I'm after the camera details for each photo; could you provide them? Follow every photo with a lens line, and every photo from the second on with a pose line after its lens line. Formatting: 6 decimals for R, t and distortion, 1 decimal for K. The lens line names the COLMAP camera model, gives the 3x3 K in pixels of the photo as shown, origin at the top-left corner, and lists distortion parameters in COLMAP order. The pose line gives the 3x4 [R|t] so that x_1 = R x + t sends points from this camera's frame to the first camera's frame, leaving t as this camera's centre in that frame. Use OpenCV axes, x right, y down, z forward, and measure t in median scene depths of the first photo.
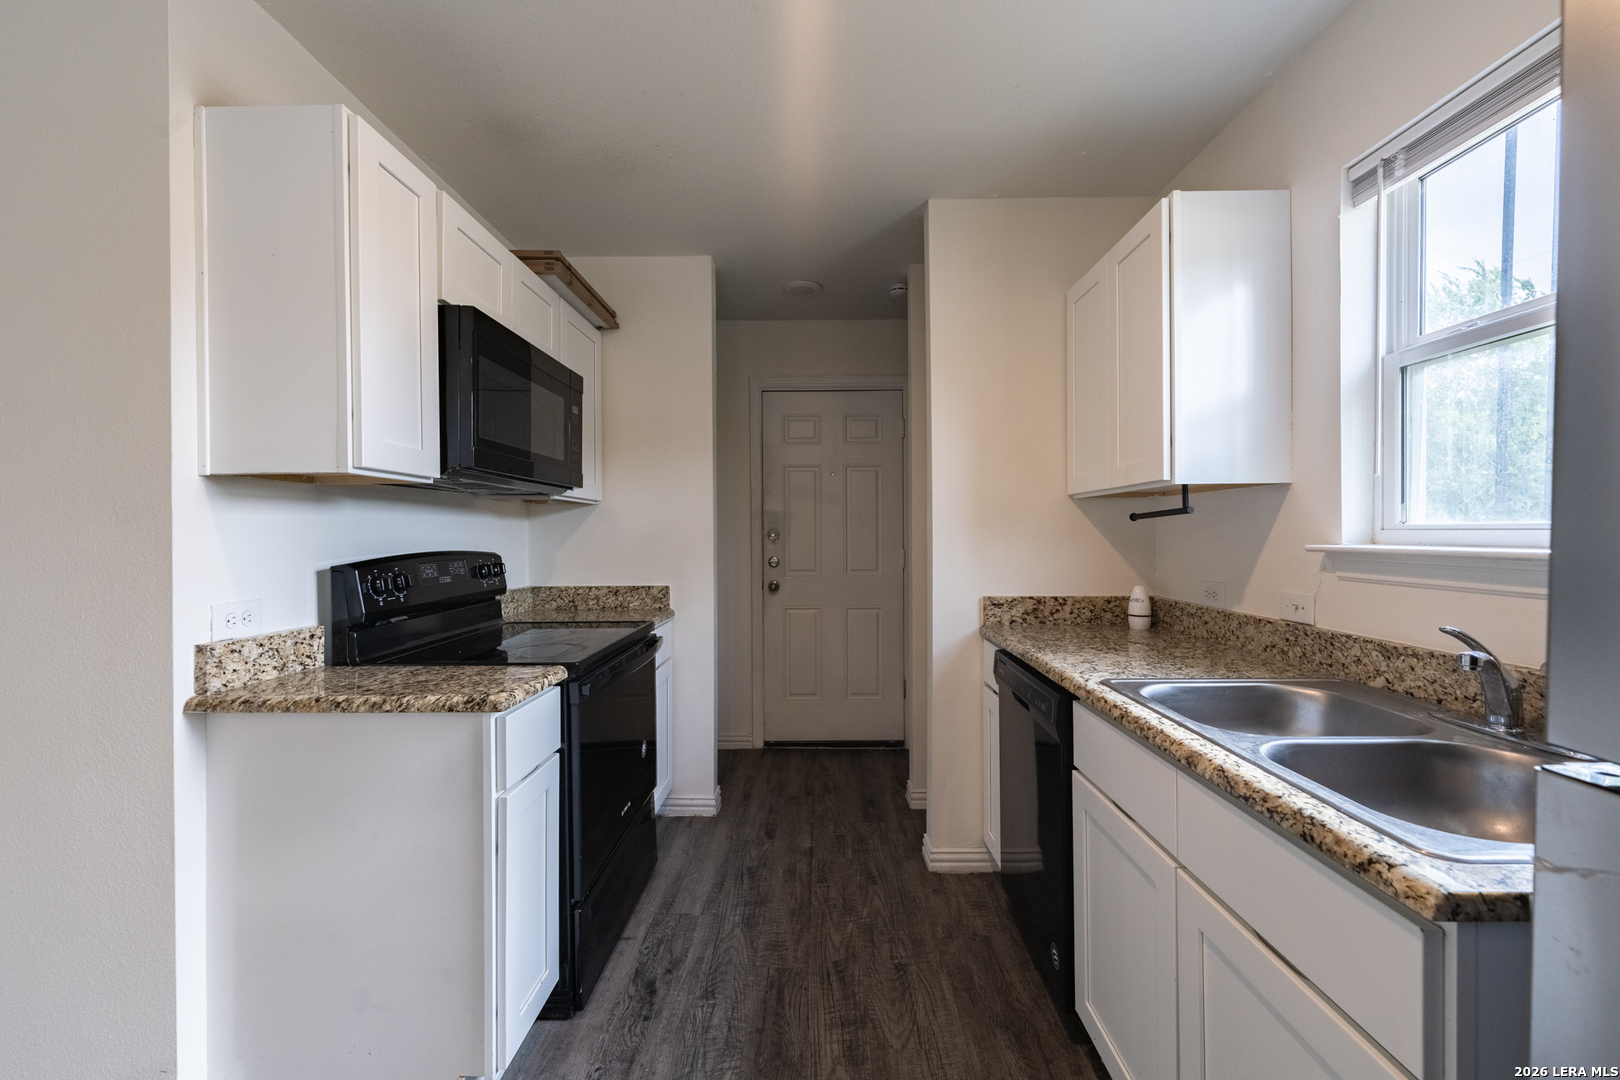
lens RADIAL K [[652.5, 0, 811.2], [0, 652.5, 536.8], [0, 0, 1]] dist [0.002193, -0.000866]
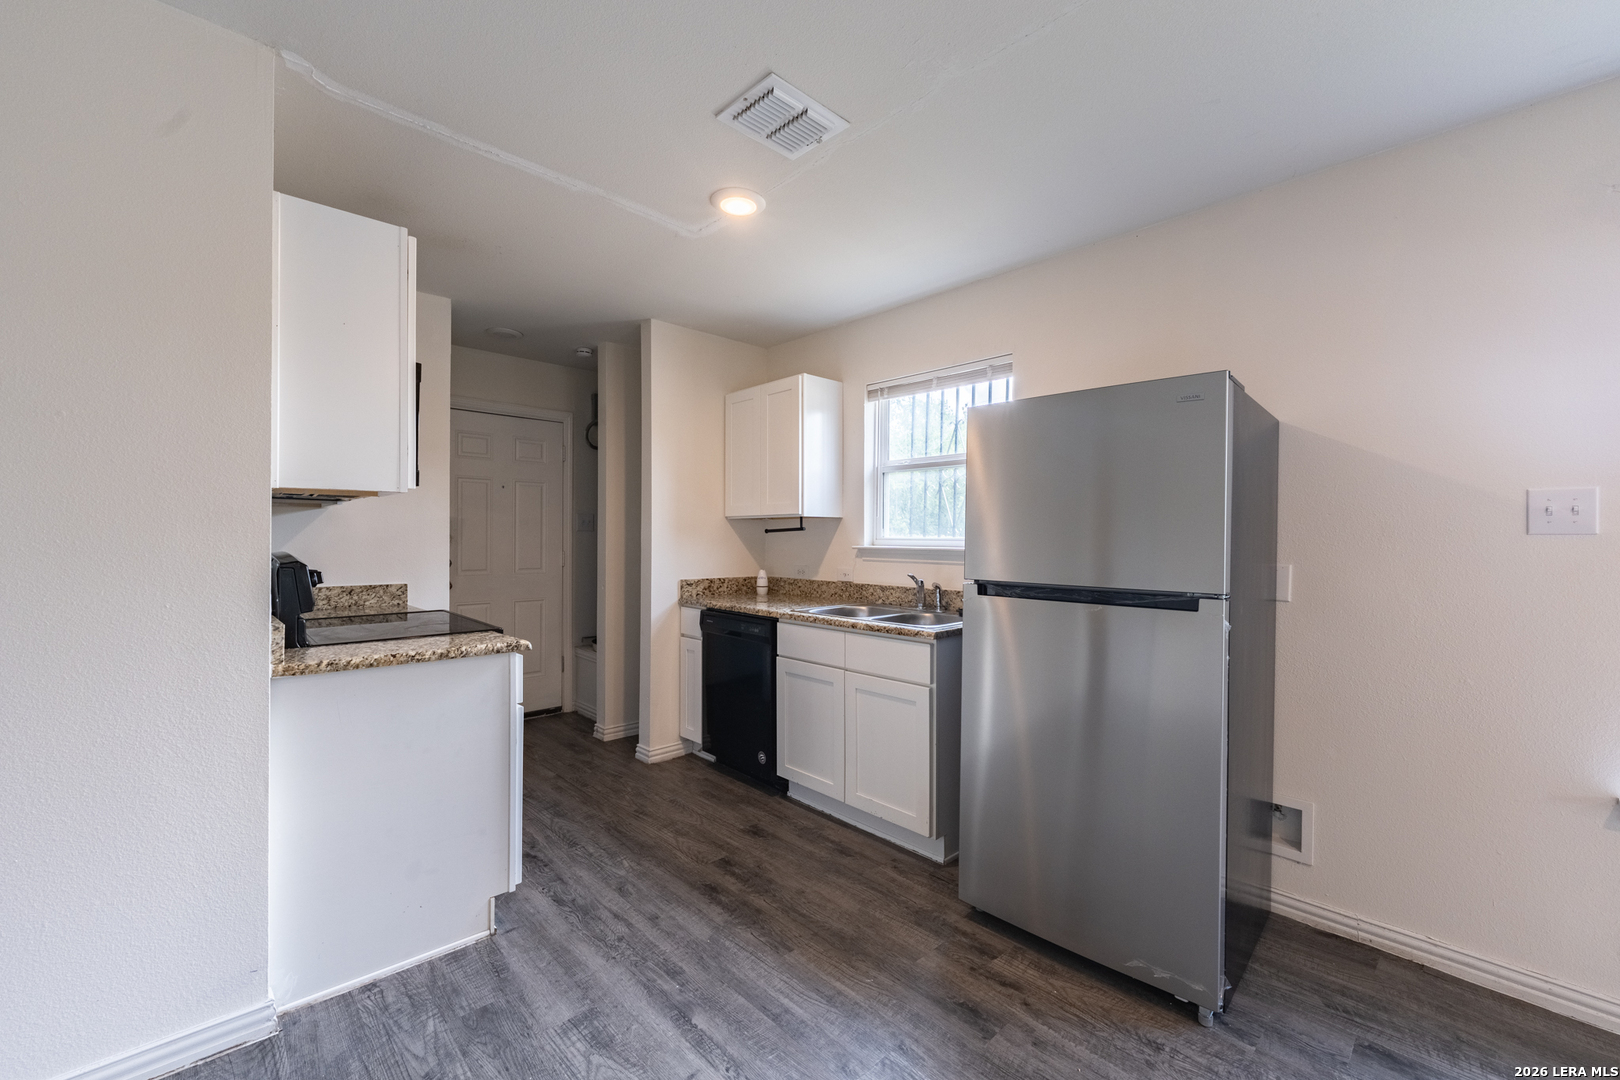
lens RADIAL K [[652.5, 0, 812.5], [0, 652.5, 537.0], [0, 0, 1]] dist [0.002193, -0.000866]
pose [[0.714136, 0.010992, 0.699921, -0.647257], [-0.005349, 0.999933, -0.010246, 0.003474], [-0.699987, 0.003574, 0.714147, -0.361659]]
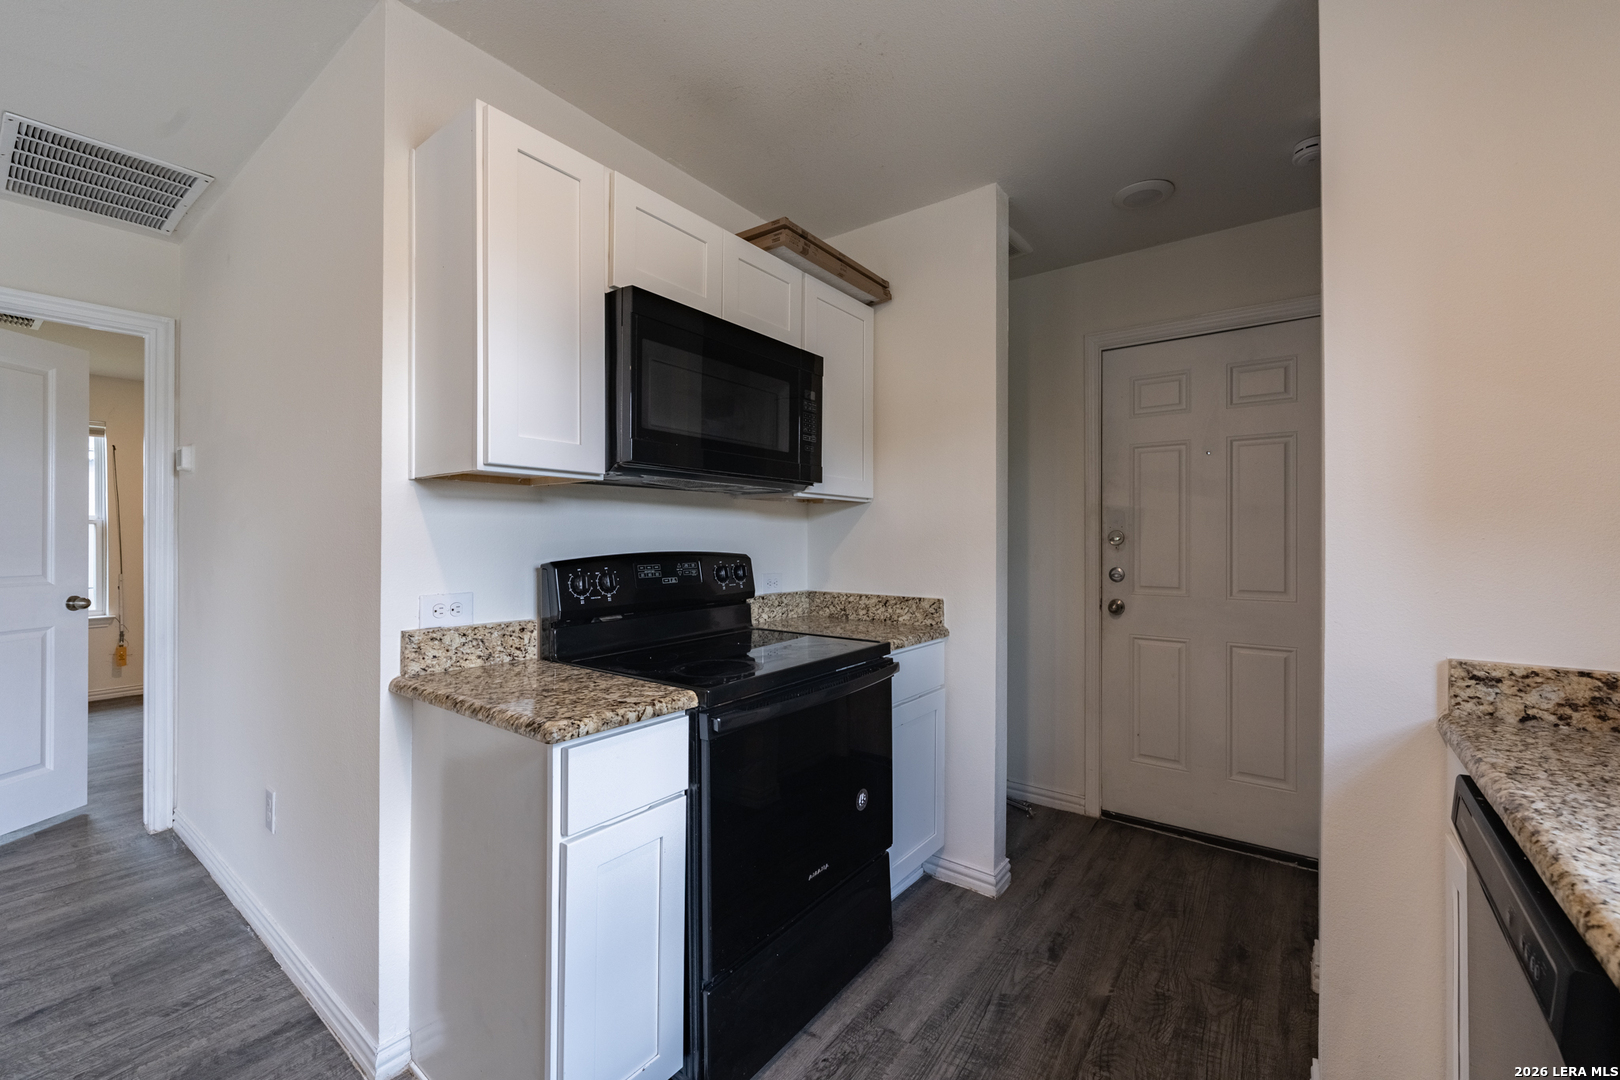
lens RADIAL K [[652.5, 0, 813.4], [0, 652.5, 536.7], [0, 0, 1]] dist [0.002193, -0.000866]
pose [[0.808926, 0.005334, -0.587887, 0.171528], [-0.008960, 0.999955, -0.003257, 0.000824], [0.587843, 0.007902, 0.808937, 0.305444]]
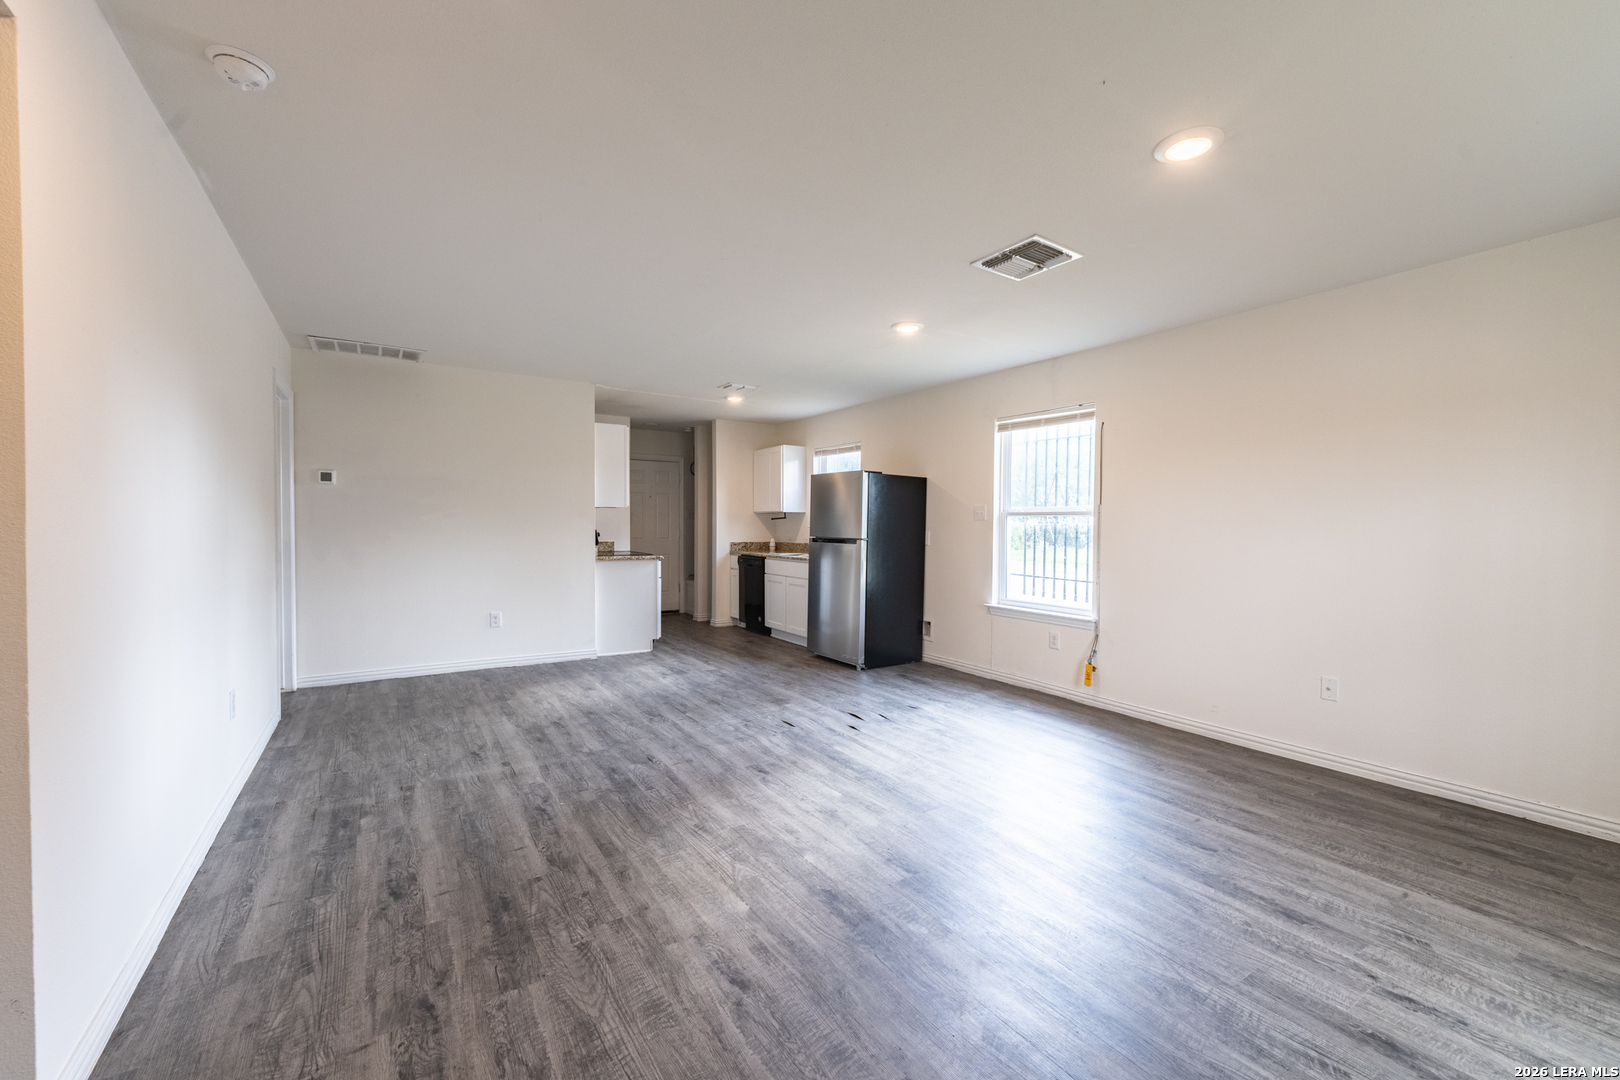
lens RADIAL K [[652.5, 0, 819.3], [0, 652.5, 541.6], [0, 0, 1]] dist [0.002193, -0.000866]
pose [[0.824640, -0.004099, 0.565643, -1.306525], [-0.007492, 0.999807, 0.018167, 0.026663], [-0.565609, -0.019219, 0.824450, -2.086100]]
